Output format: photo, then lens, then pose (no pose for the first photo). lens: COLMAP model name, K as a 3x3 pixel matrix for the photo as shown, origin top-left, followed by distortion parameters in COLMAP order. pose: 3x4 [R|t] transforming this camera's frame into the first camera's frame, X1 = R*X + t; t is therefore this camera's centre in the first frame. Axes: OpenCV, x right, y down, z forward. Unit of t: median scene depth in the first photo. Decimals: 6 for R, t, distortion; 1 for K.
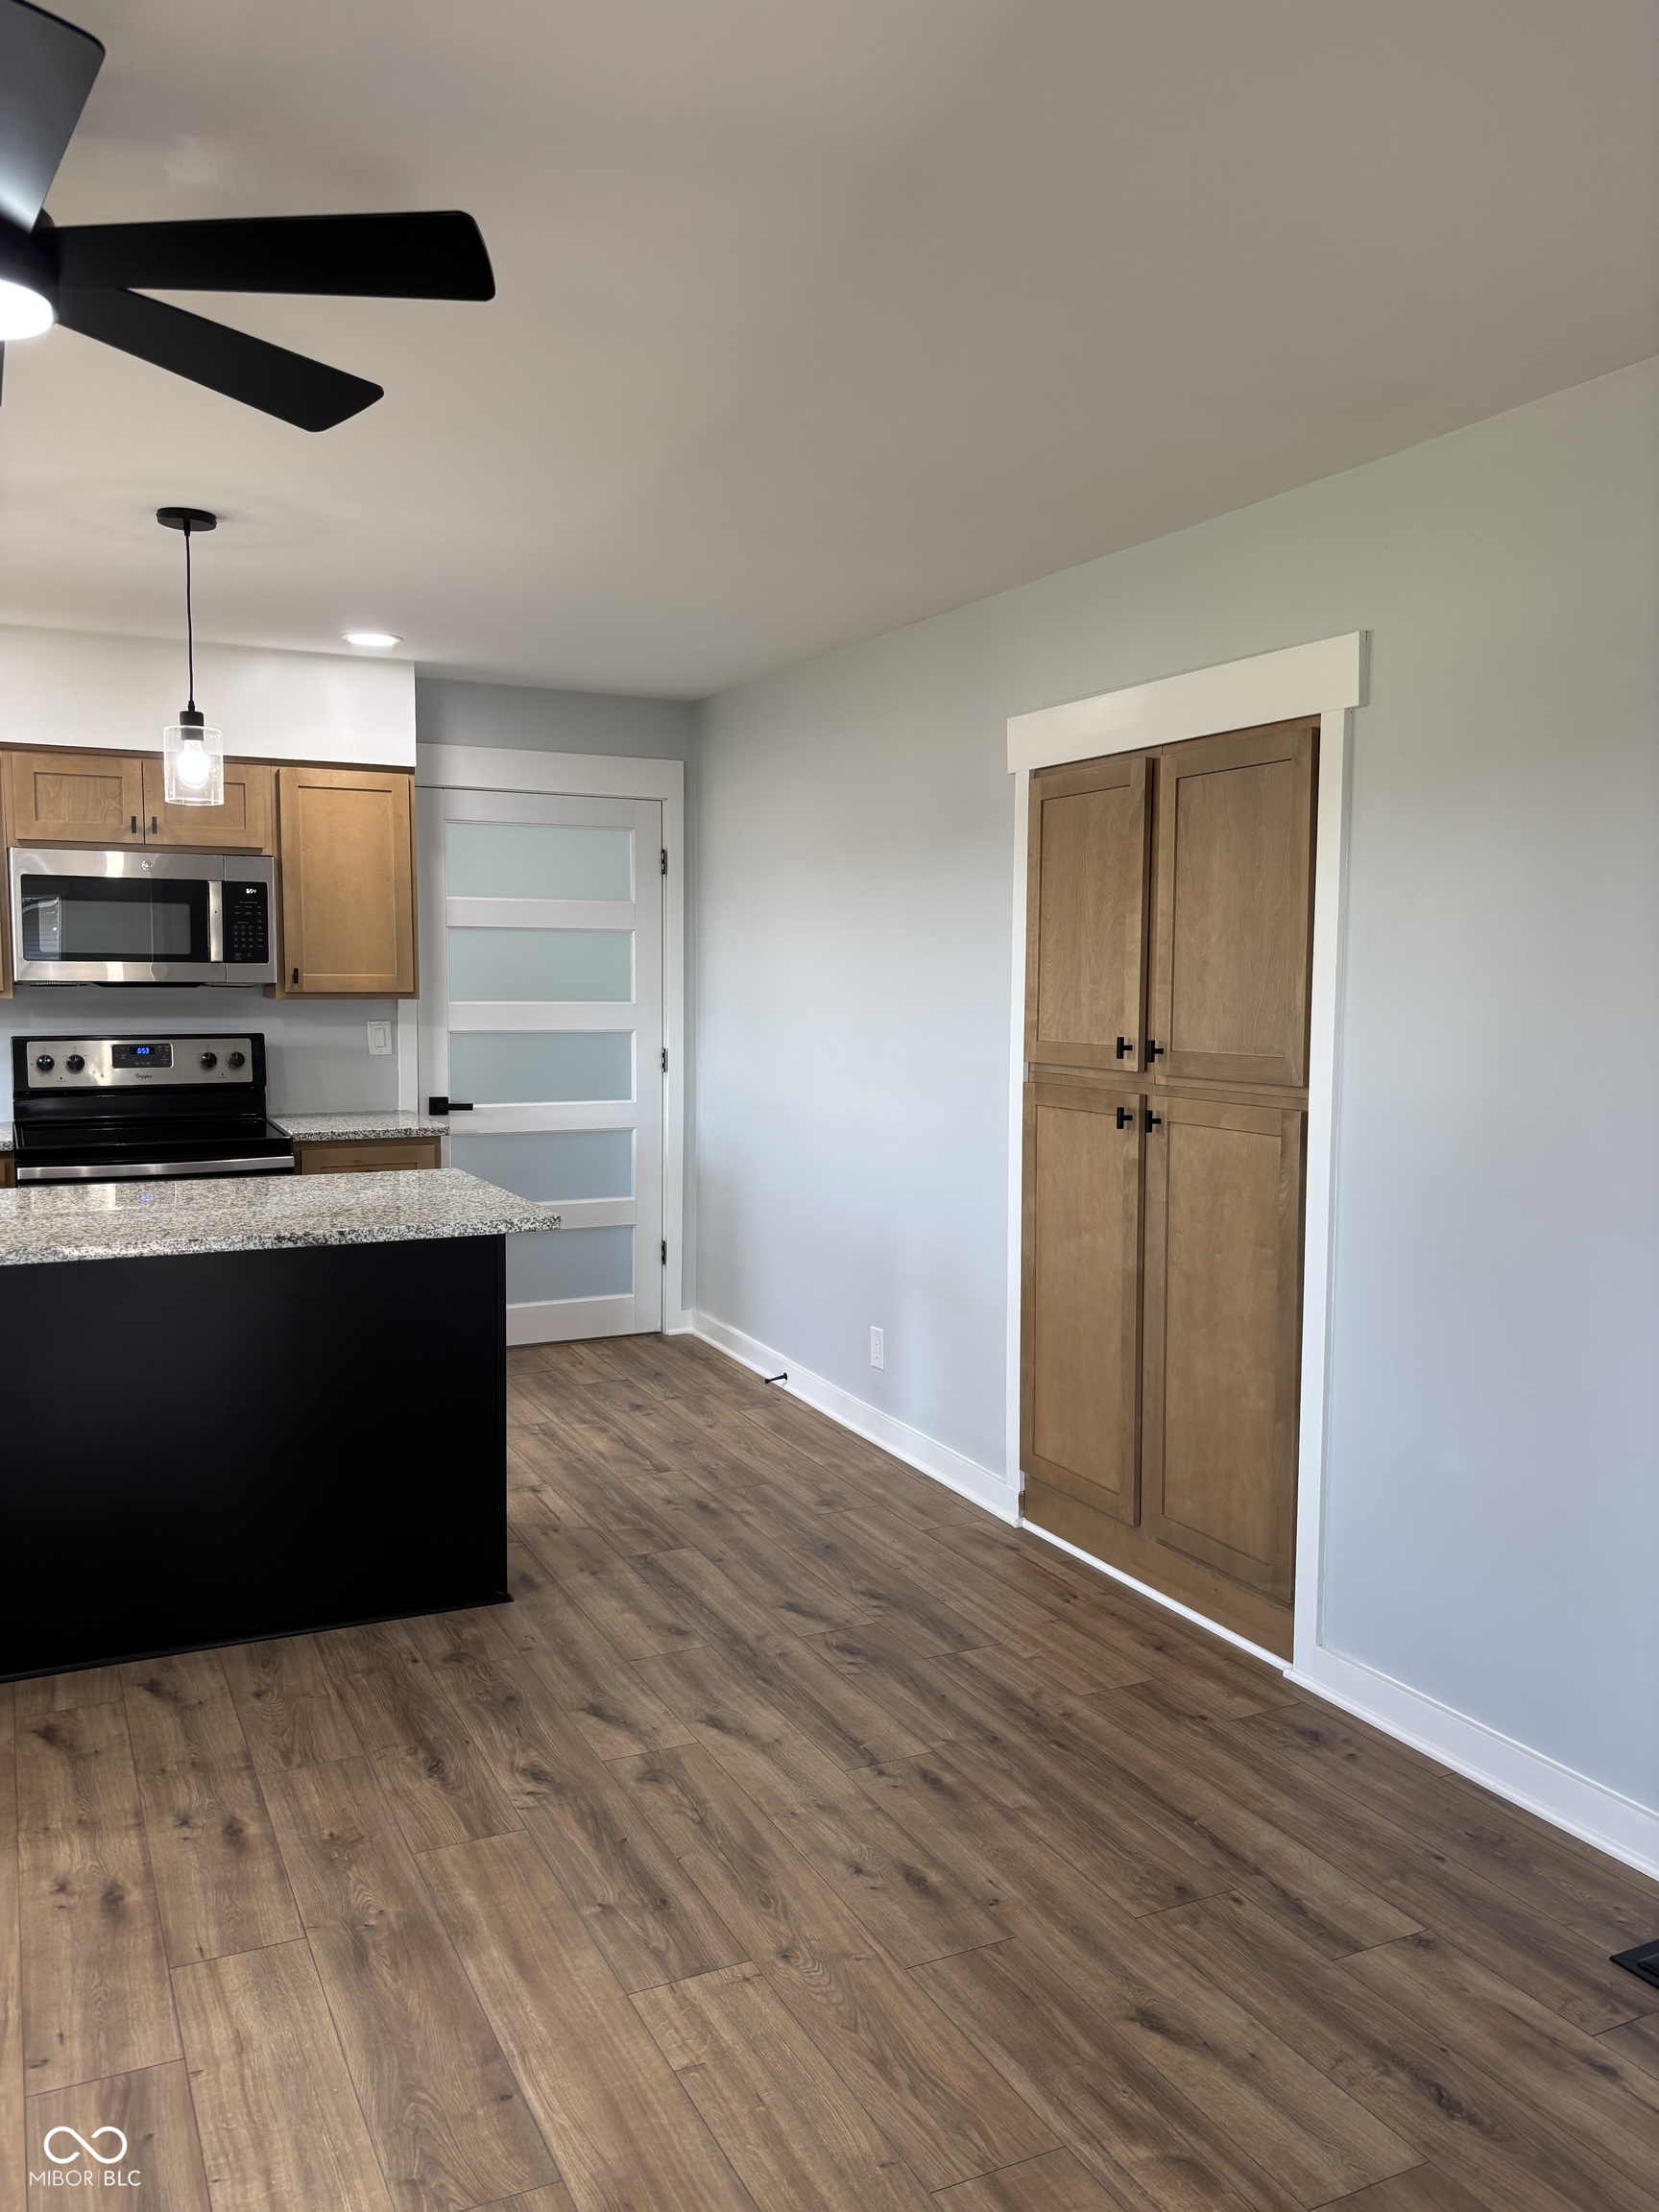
lens RADIAL K [[1666.3, 0, 811.9], [0, 1666.3, 1112.7], [0, 0, 1]] dist [0.029272, -0.033982]
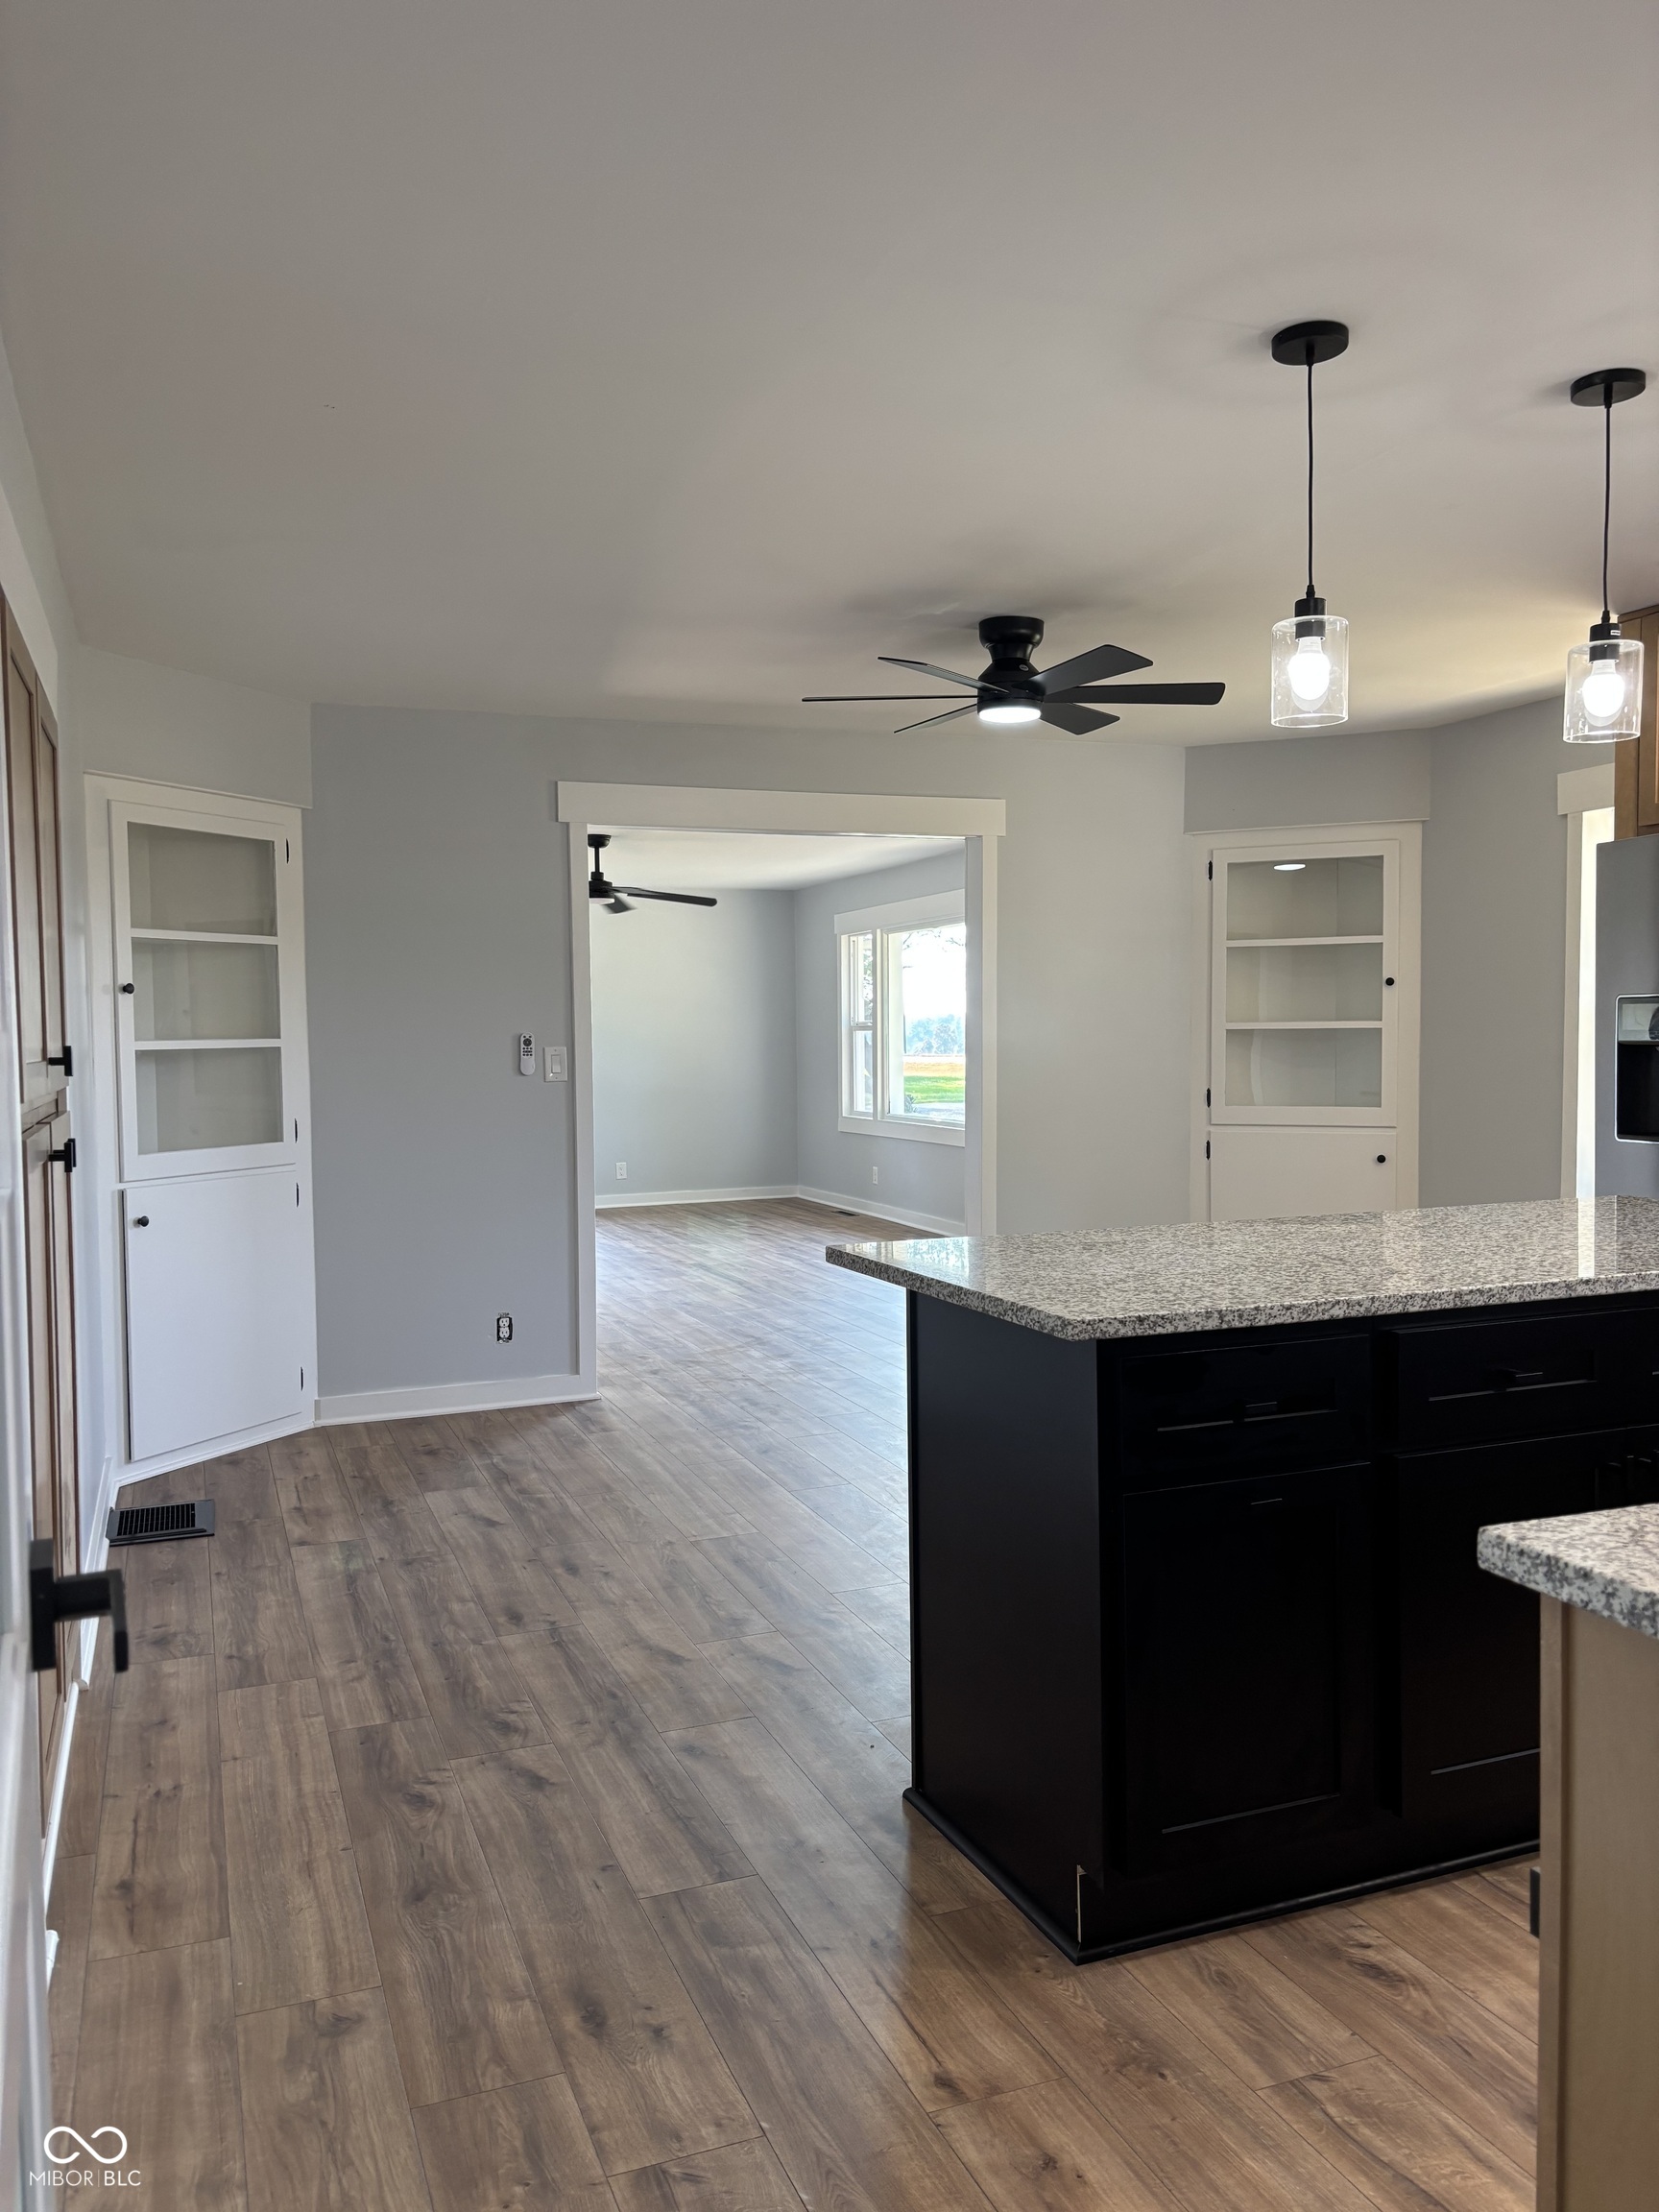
lens RADIAL K [[1666.3, 0, 829.7], [0, 1666.3, 1102.9], [0, 0, 1]] dist [0.029272, -0.033982]
pose [[-0.997016, 0.001465, 0.077183, -0.228155], [0.011275, 0.991861, 0.126827, -0.123663], [-0.076369, 0.127319, -0.988917, 1.903915]]
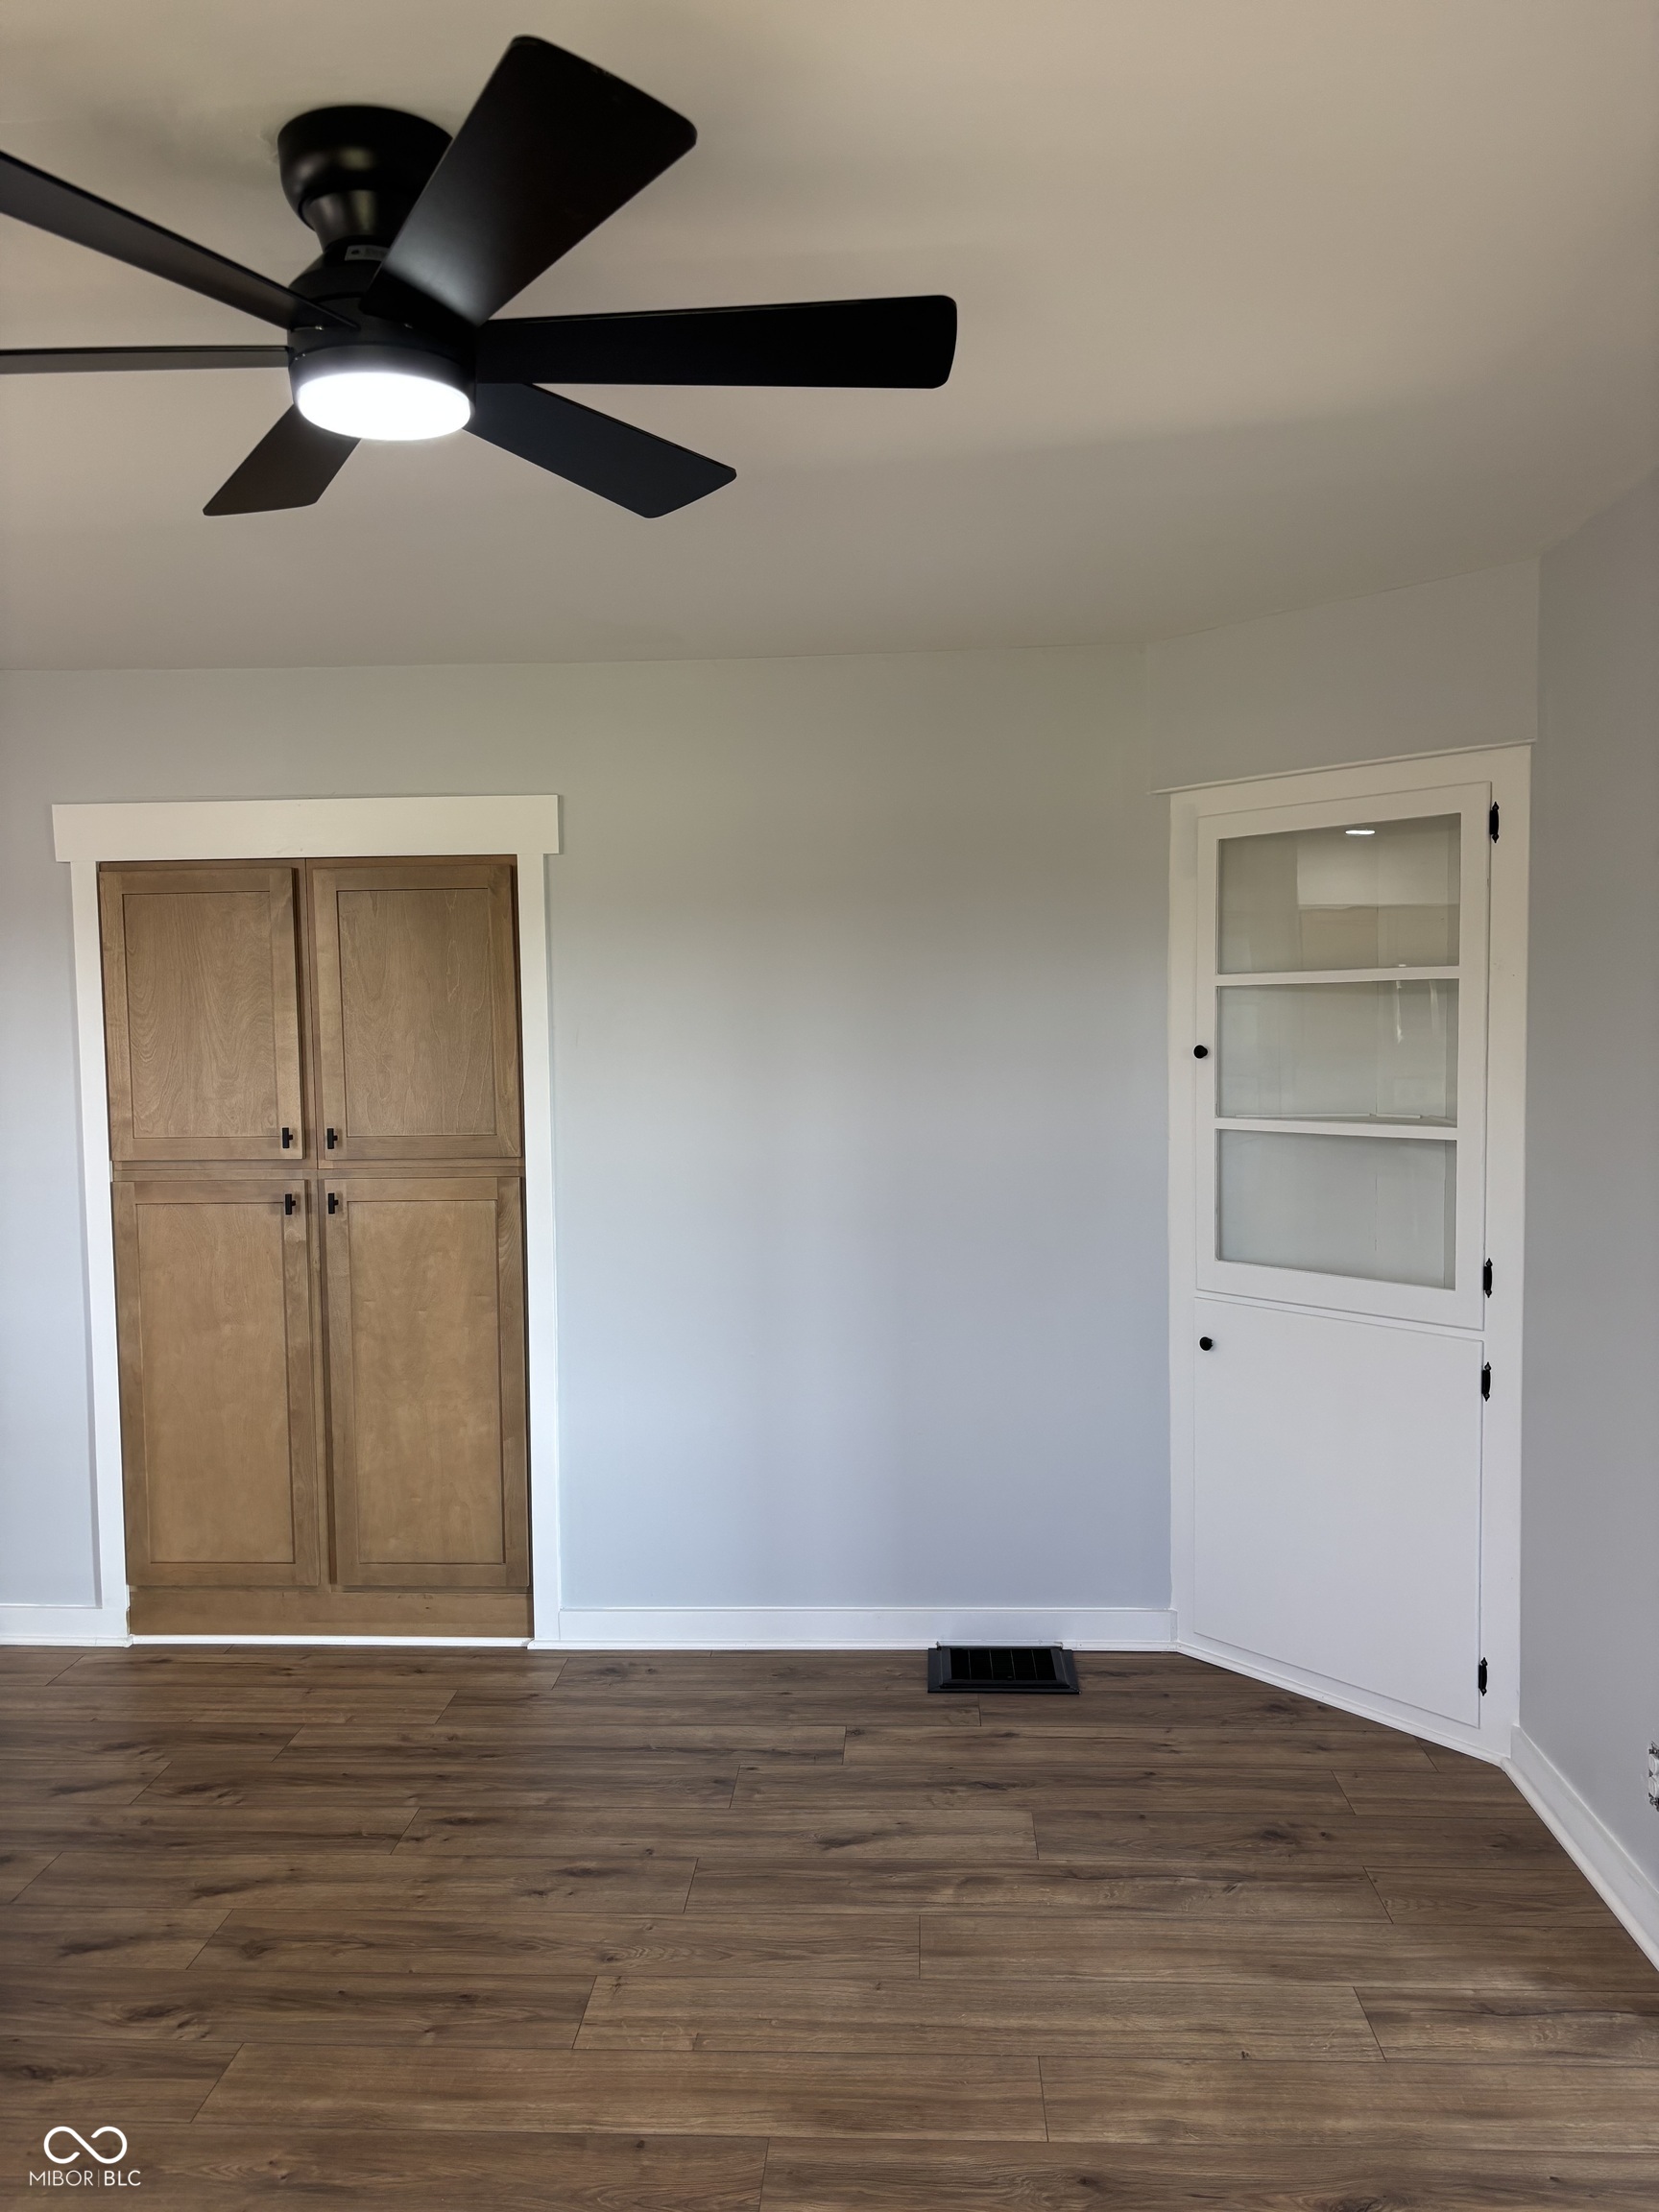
lens RADIAL K [[1666.3, 0, 825.2], [0, 1666.3, 1109.3], [0, 0, 1]] dist [0.029272, -0.033982]
pose [[0.485324, -0.060984, 0.872205, -0.639584], [0.090042, 0.995747, 0.019519, -0.052586], [-0.869686, 0.069062, 0.488751, 0.203906]]
